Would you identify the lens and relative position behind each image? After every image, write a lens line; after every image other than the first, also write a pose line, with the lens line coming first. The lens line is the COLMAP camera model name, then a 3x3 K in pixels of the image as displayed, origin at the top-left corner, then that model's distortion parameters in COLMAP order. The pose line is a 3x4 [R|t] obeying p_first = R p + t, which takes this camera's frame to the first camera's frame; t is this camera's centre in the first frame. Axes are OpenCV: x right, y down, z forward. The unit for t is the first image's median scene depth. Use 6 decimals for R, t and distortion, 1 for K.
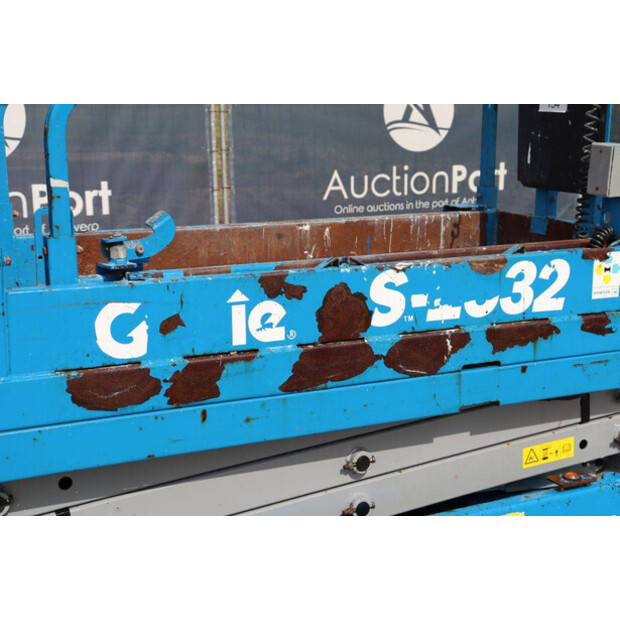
lens RADIAL K [[986.1, 0, 309.4], [0, 986.1, 309.0], [0, 0, 1]] dist [0.068745, 0.000000]
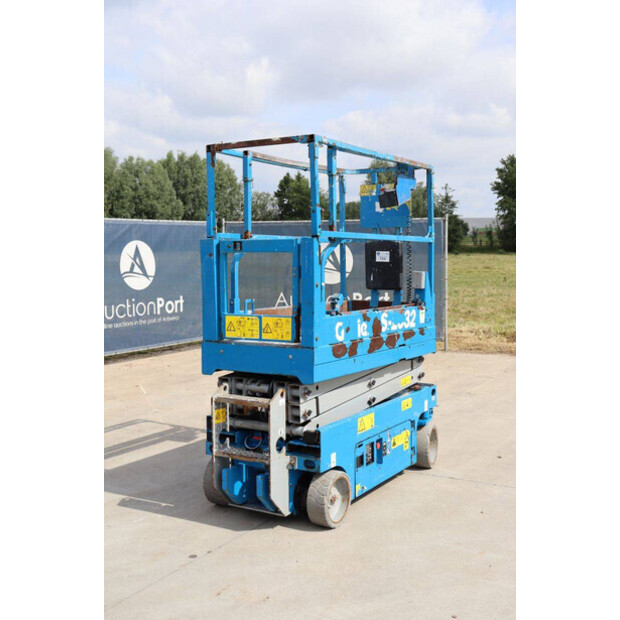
lens RADIAL K [[766.3, 0, 305.8], [0, 766.3, 305.9], [0, 0, 1]] dist [0.102143, 0.000000]
pose [[0.847082, -0.039912, 0.529961, -1.288547], [0.117595, 0.986535, -0.113665, 0.169094], [-0.518289, 0.158604, 0.840370, -0.798477]]
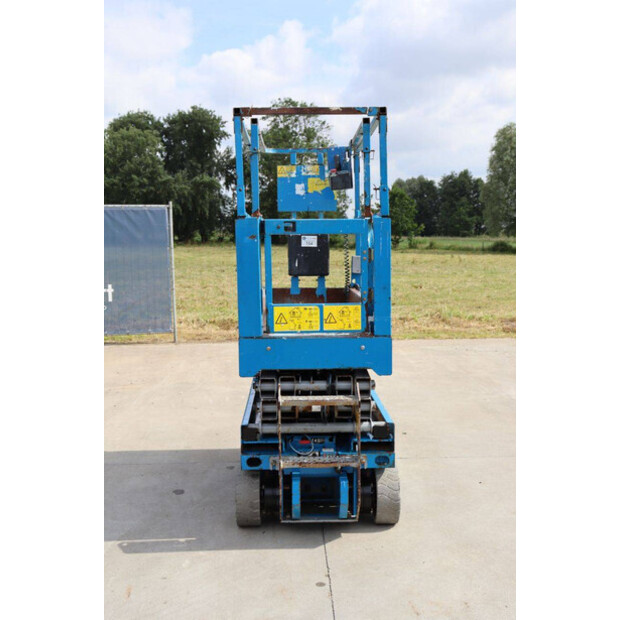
lens RADIAL K [[766.3, 0, 308.1], [0, 766.3, 305.6], [0, 0, 1]] dist [0.102143, 0.000000]
pose [[0.419323, -0.076244, 0.904630, -1.951089], [0.200251, 0.979691, -0.010252, -0.027931], [-0.885476, 0.185452, 0.426075, 0.188514]]
